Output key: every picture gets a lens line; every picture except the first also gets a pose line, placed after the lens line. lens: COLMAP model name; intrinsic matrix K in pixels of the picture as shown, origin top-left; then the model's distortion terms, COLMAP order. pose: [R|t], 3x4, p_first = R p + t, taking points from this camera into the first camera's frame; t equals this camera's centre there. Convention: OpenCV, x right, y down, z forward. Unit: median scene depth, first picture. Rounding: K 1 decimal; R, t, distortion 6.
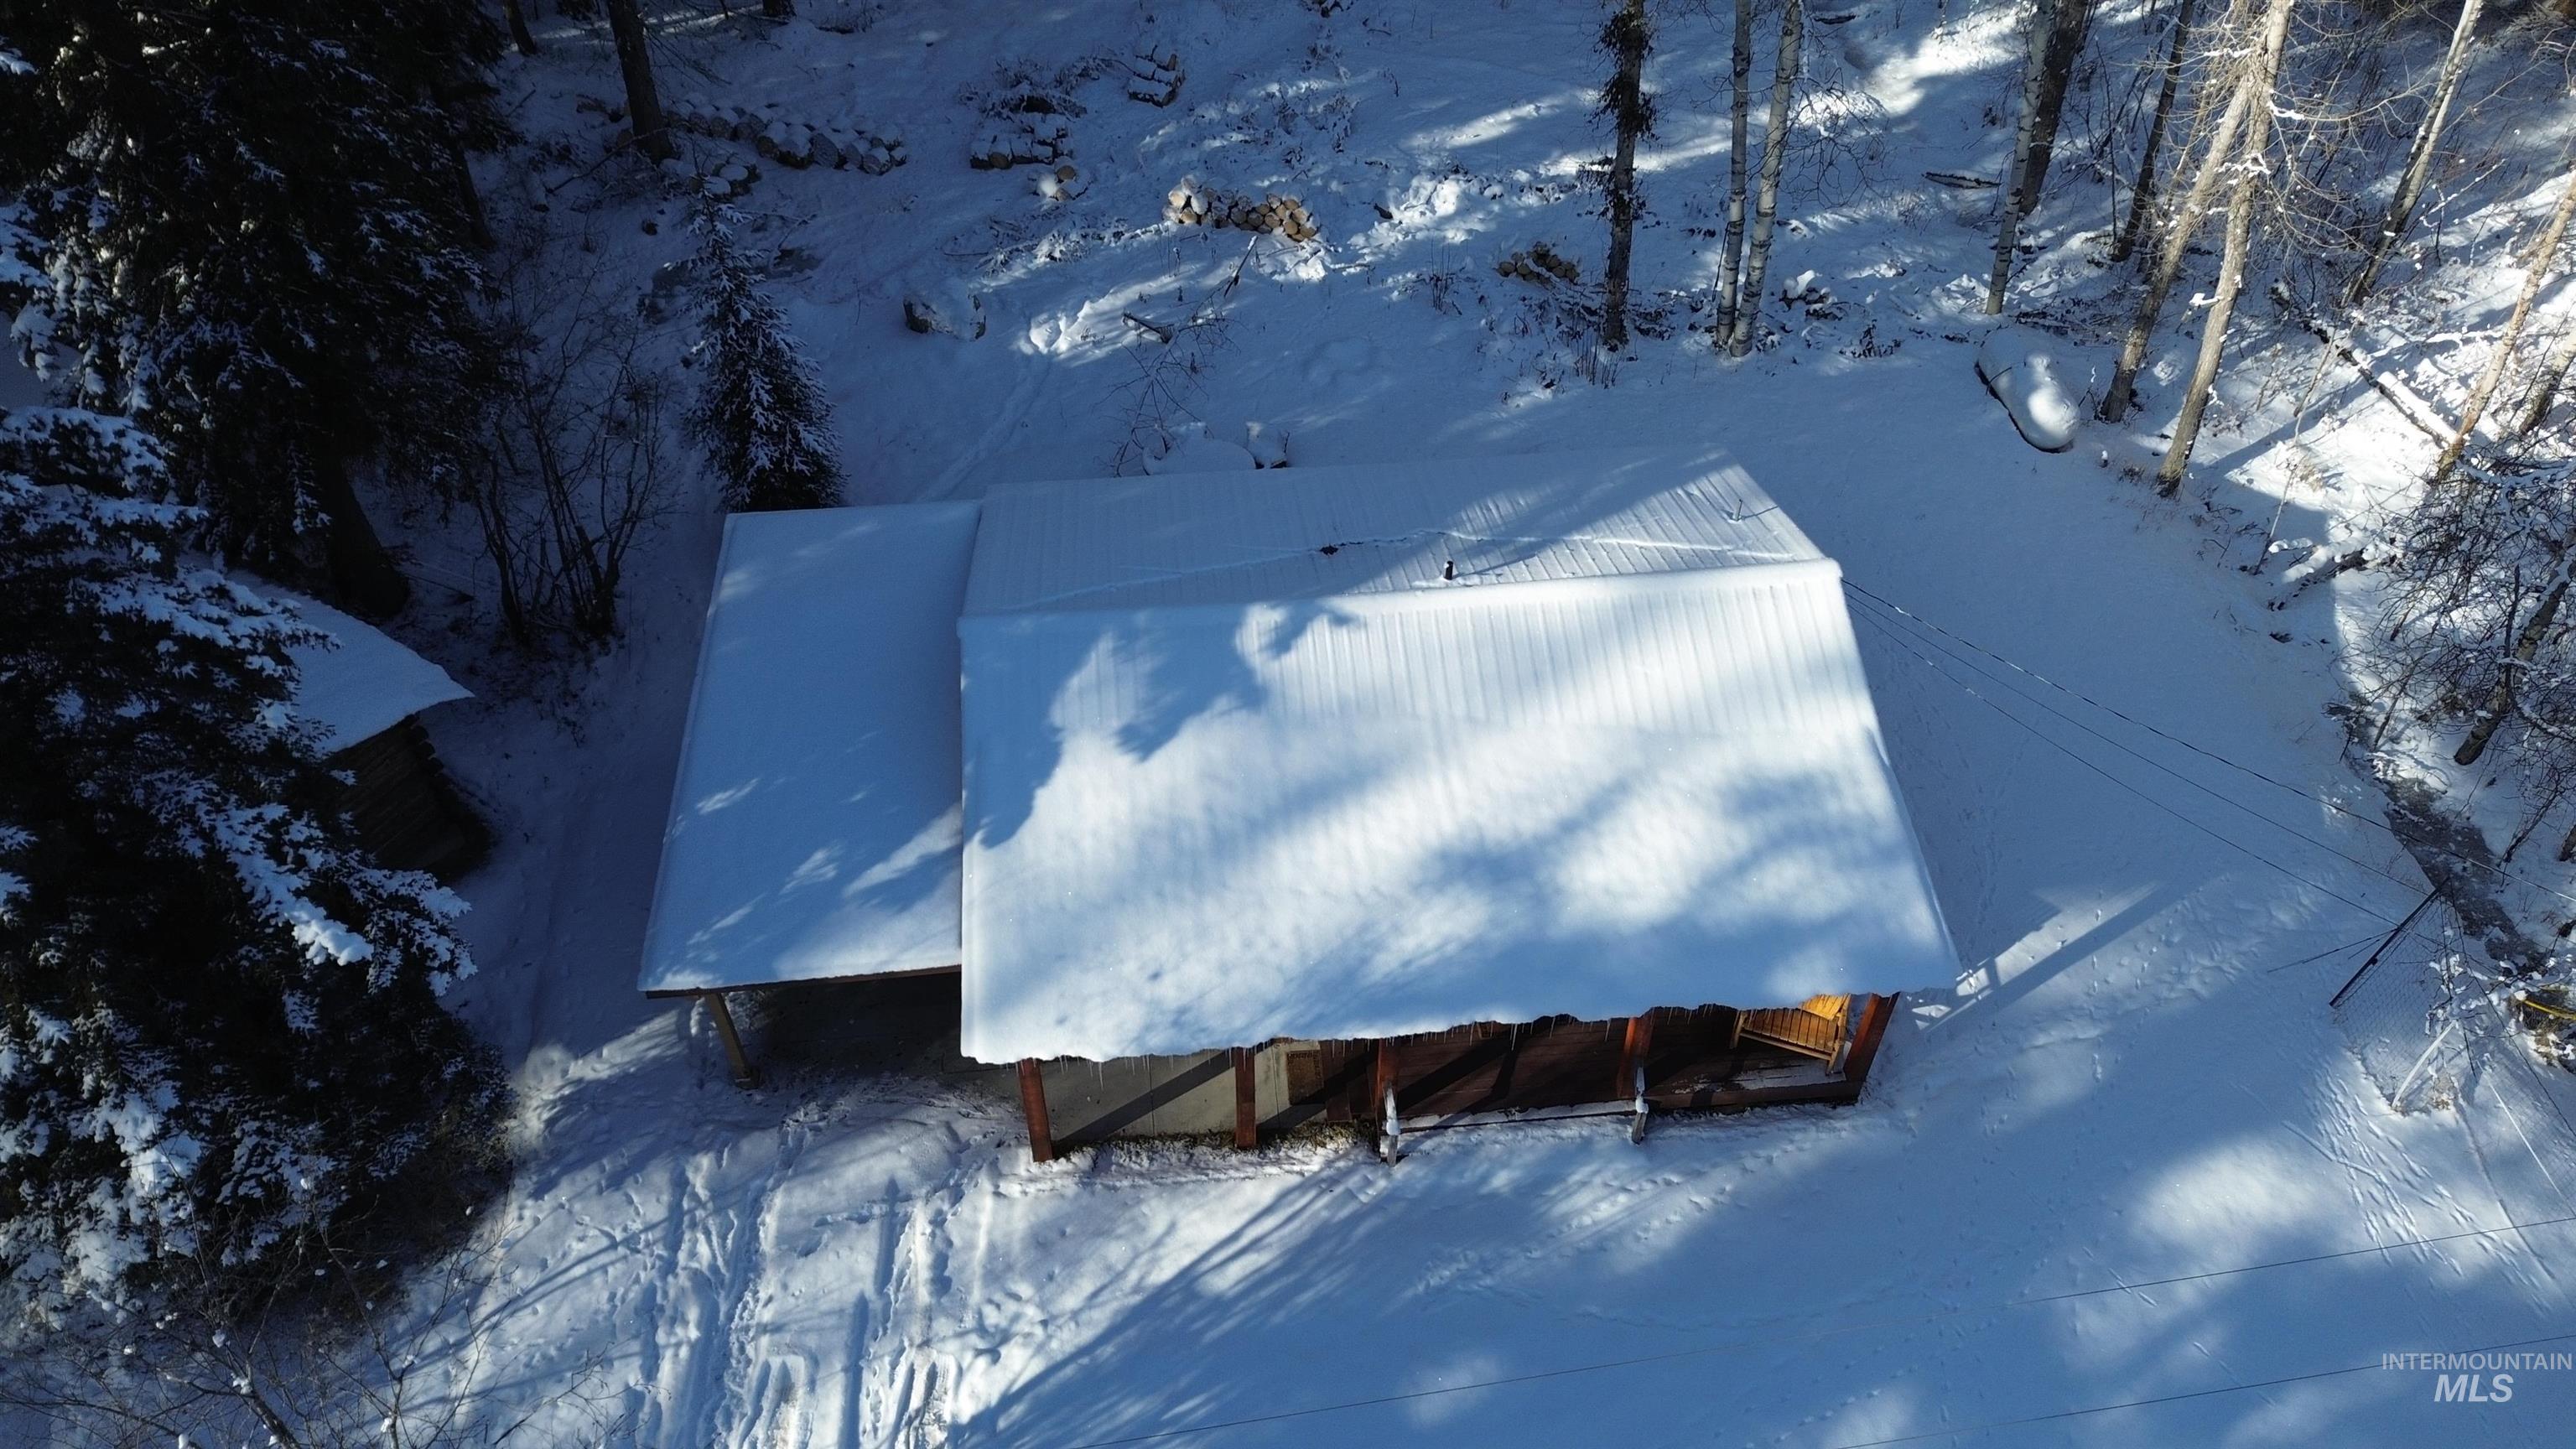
lens RADIAL K [[1806.7, 0, 1295.2], [0, 1806.7, 722.3], [0, 0, 1]] dist [0.070506, -0.069293]
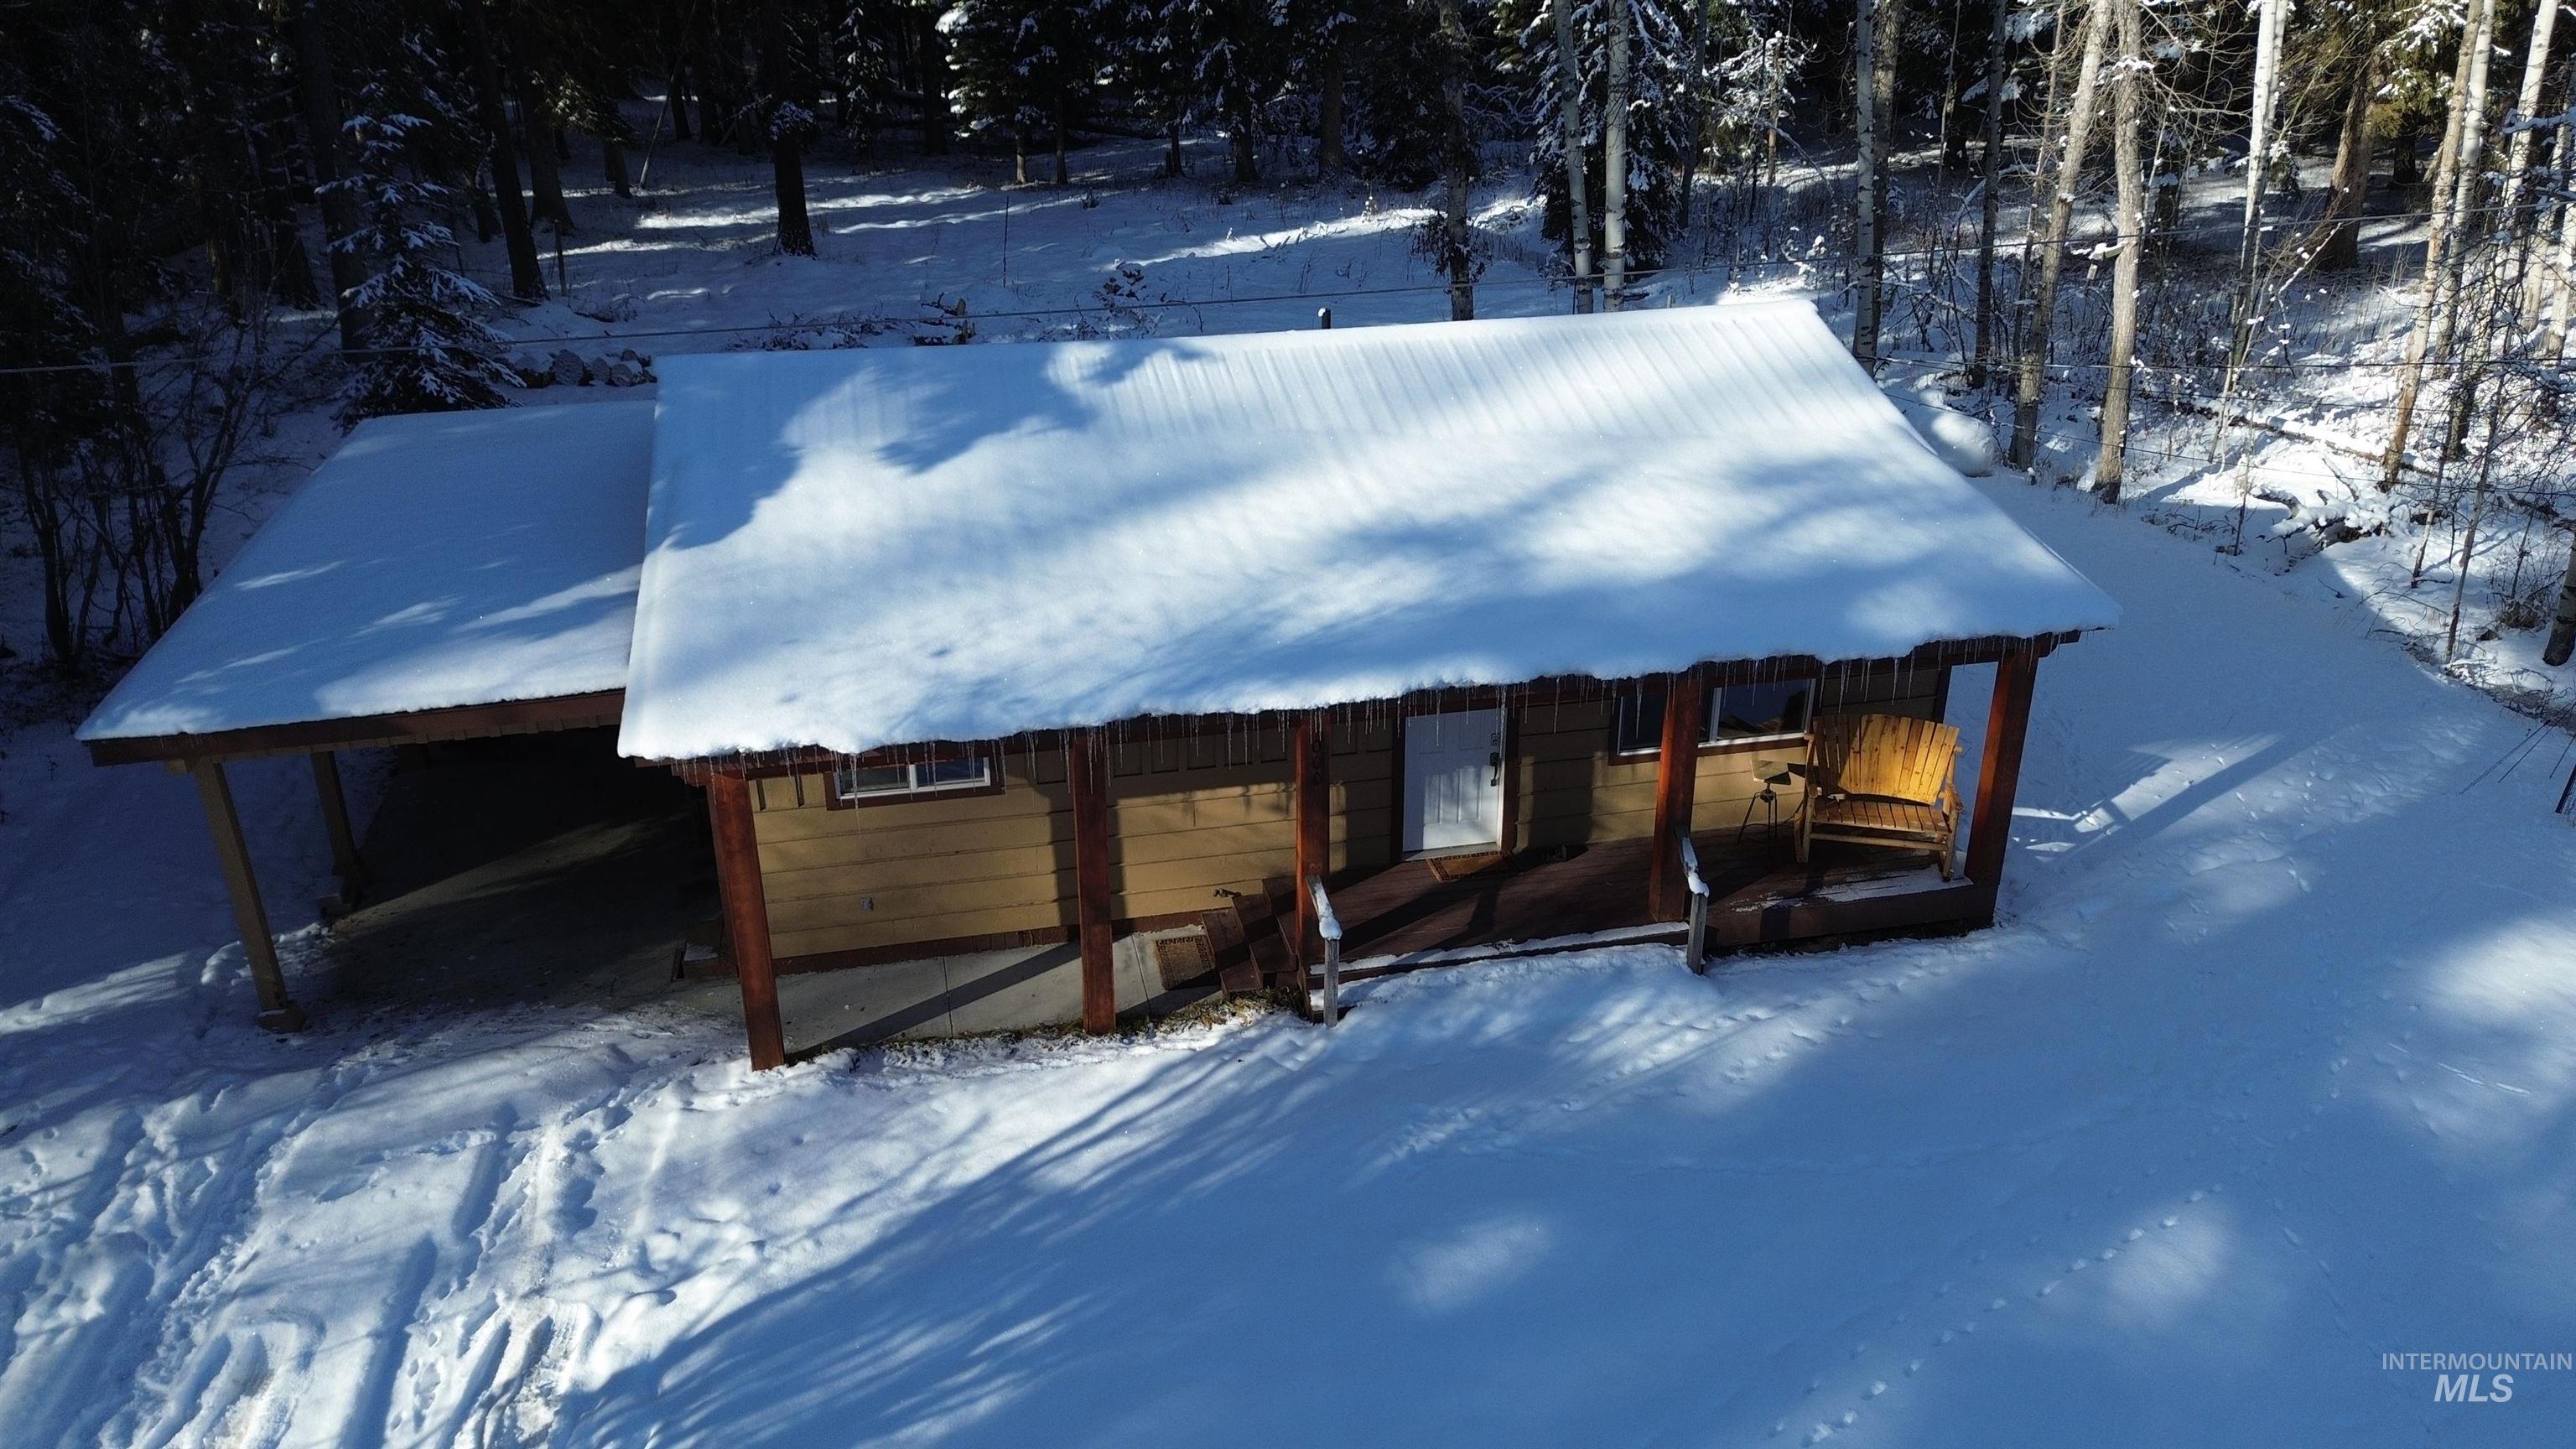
lens RADIAL K [[1806.7, 0, 1291.7], [0, 1806.7, 729.3], [0, 0, 1]] dist [0.070506, -0.069293]
pose [[0.992446, -0.056895, 0.108688, -0.023453], [0.092708, 0.928054, -0.360722, 0.375625], [-0.080345, 0.368074, 0.926319, 0.373470]]
